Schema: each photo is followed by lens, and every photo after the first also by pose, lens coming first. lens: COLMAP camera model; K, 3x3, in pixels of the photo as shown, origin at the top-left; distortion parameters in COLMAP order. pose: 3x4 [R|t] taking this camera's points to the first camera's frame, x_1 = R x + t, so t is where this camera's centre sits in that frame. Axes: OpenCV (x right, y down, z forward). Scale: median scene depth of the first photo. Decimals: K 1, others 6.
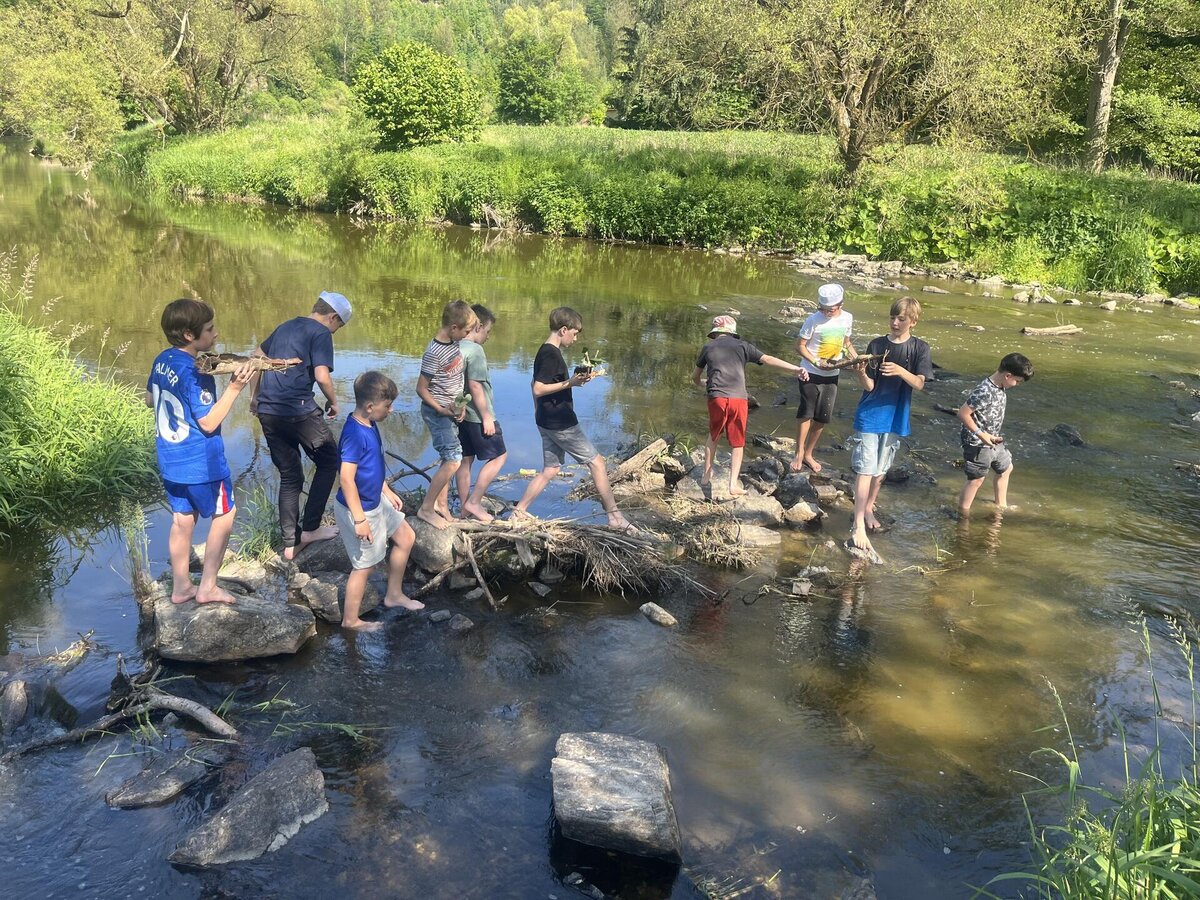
lens RADIAL K [[914.4, 0, 600.0], [0, 914.4, 450.0], [0, 0, 1]] dist [0.042901, -0.043987]
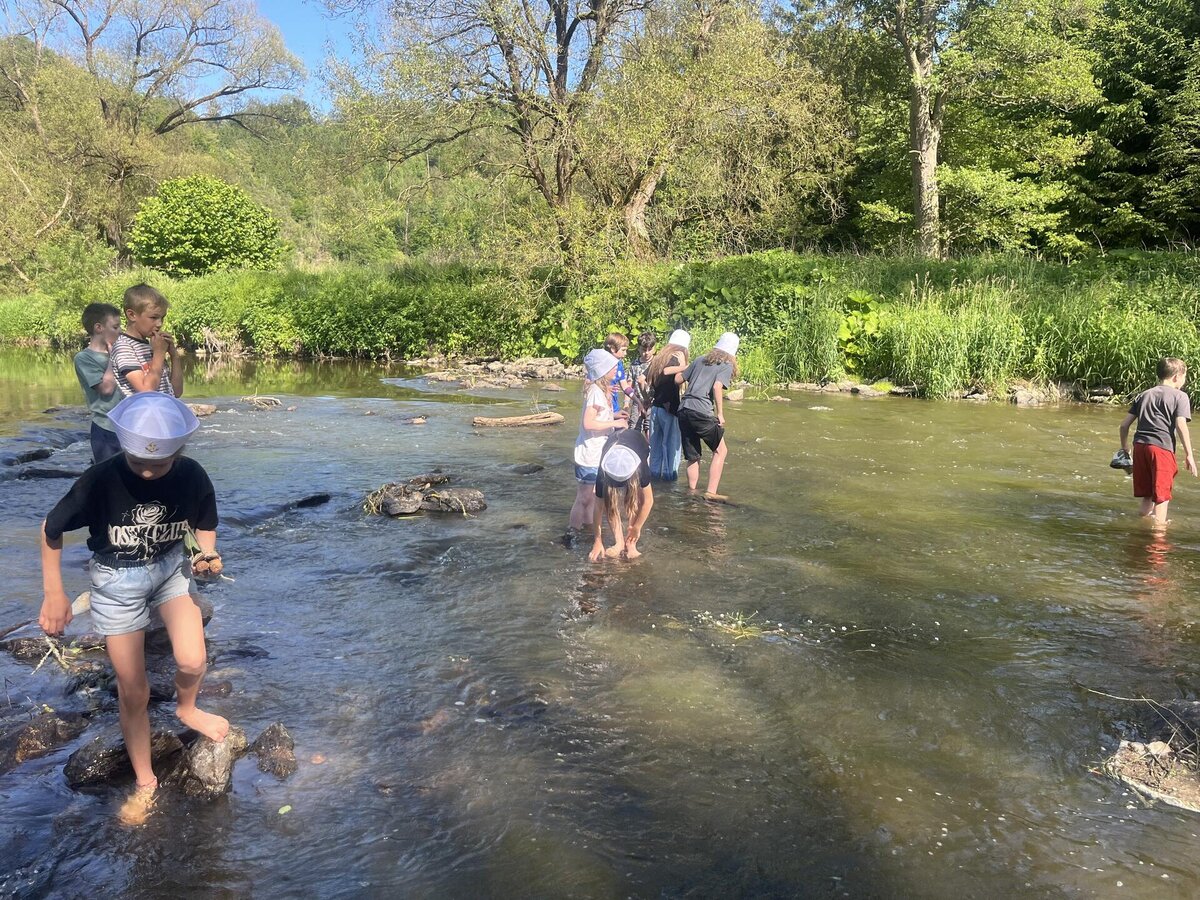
lens RADIAL K [[920.2, 0, 602.4], [0, 920.2, 434.0], [0, 0, 1]] dist [0.084948, -0.114207]
pose [[0.994390, -0.040117, -0.097874, 0.385183], [0.022038, 0.983558, -0.179243, 0.009023], [0.103455, 0.176081, 0.978924, 0.177987]]
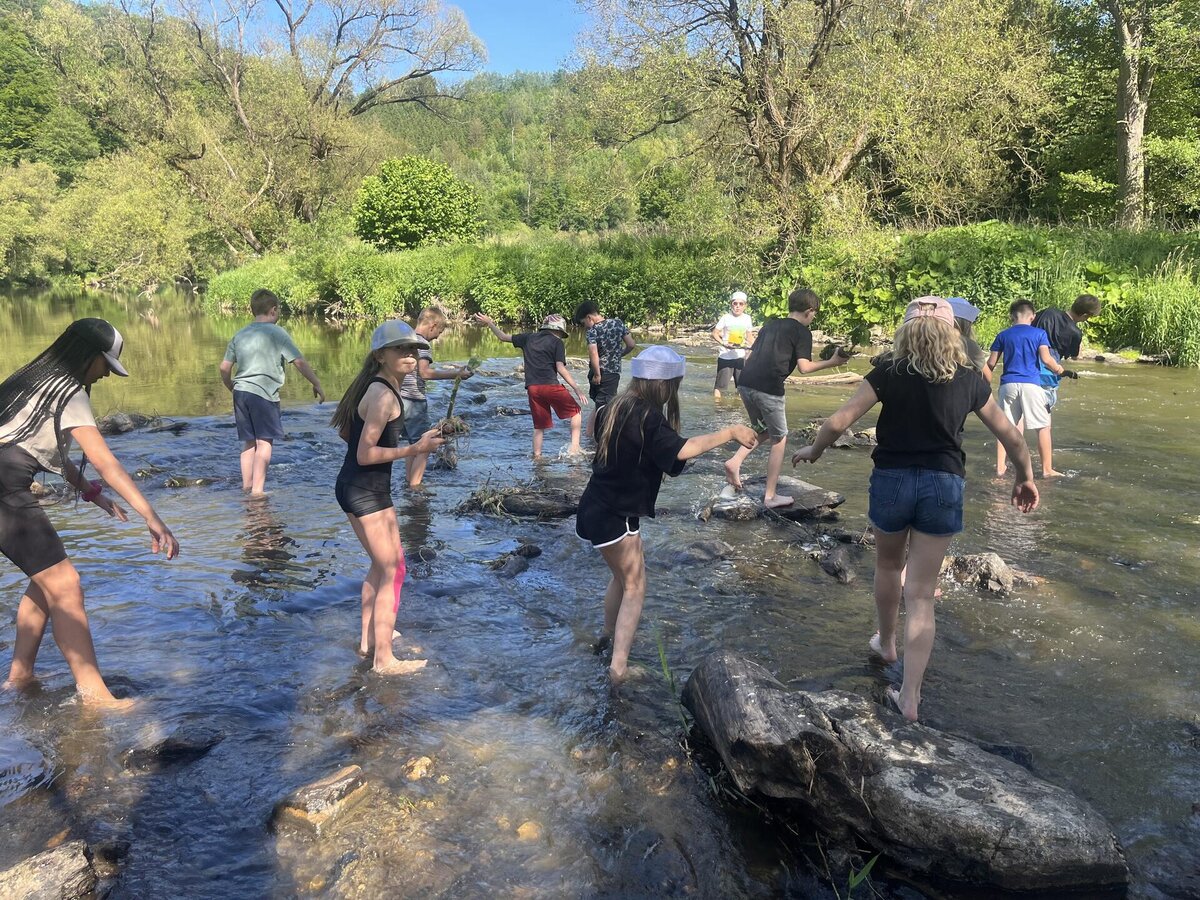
lens RADIAL K [[920.2, 0, 602.4], [0, 920.2, 434.0], [0, 0, 1]] dist [0.084948, -0.114207]
pose [[0.977473, -0.015002, -0.210525, 0.289677], [-0.016907, 0.988700, -0.148954, 0.028312], [0.210381, 0.149158, 0.966174, 0.101190]]
